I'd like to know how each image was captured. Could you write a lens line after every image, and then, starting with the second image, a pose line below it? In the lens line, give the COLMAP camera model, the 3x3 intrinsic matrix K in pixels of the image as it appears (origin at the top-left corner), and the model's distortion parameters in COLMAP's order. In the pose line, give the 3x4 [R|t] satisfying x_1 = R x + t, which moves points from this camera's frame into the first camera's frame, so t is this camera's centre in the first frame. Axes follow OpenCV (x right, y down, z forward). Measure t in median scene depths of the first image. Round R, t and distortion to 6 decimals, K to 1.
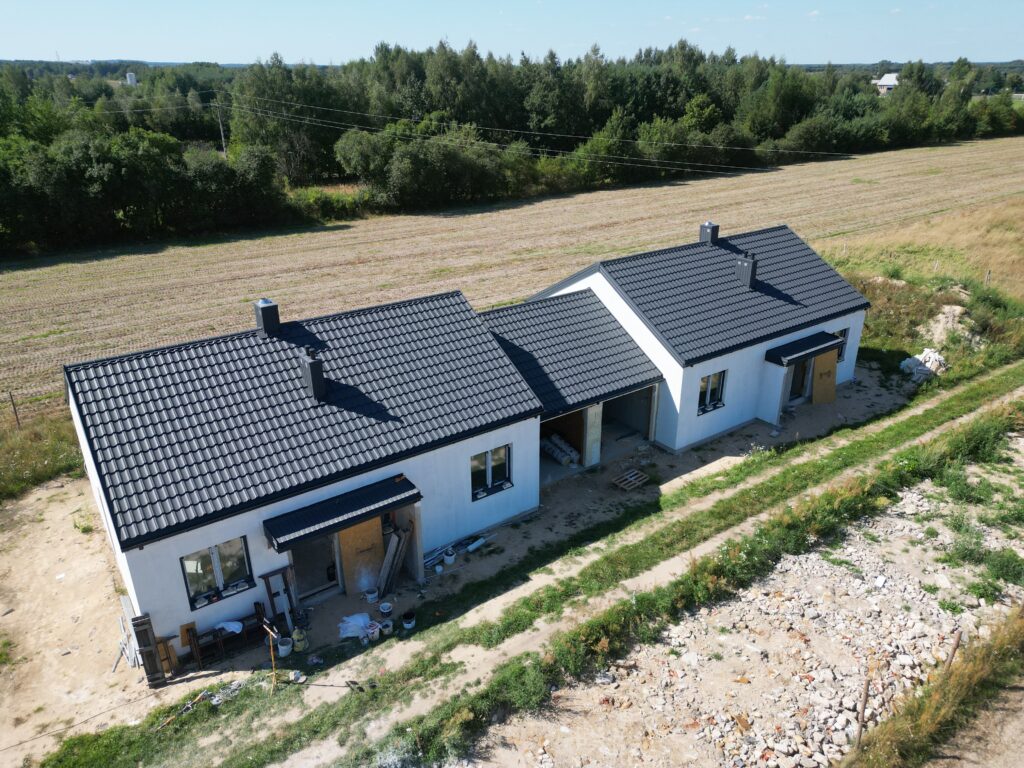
lens RADIAL K [[716.2, 0, 512.0], [0, 716.2, 384.0], [0, 0, 1]] dist [0.025817, -0.008464]
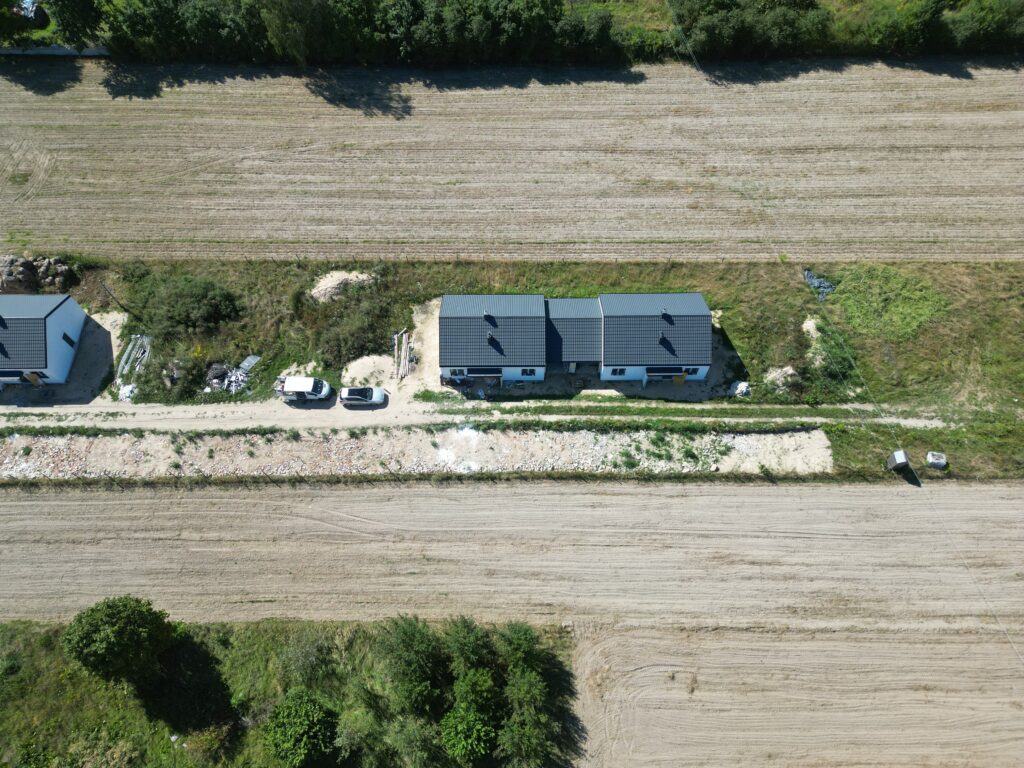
lens RADIAL K [[716.2, 0, 512.0], [0, 716.2, 384.0], [0, 0, 1]] dist [0.025817, -0.008464]
pose [[0.813544, 0.515034, -0.269974, 0.917740], [-0.228755, 0.710292, 0.665700, -2.237685], [0.534618, -0.479819, 0.695670, -1.620947]]
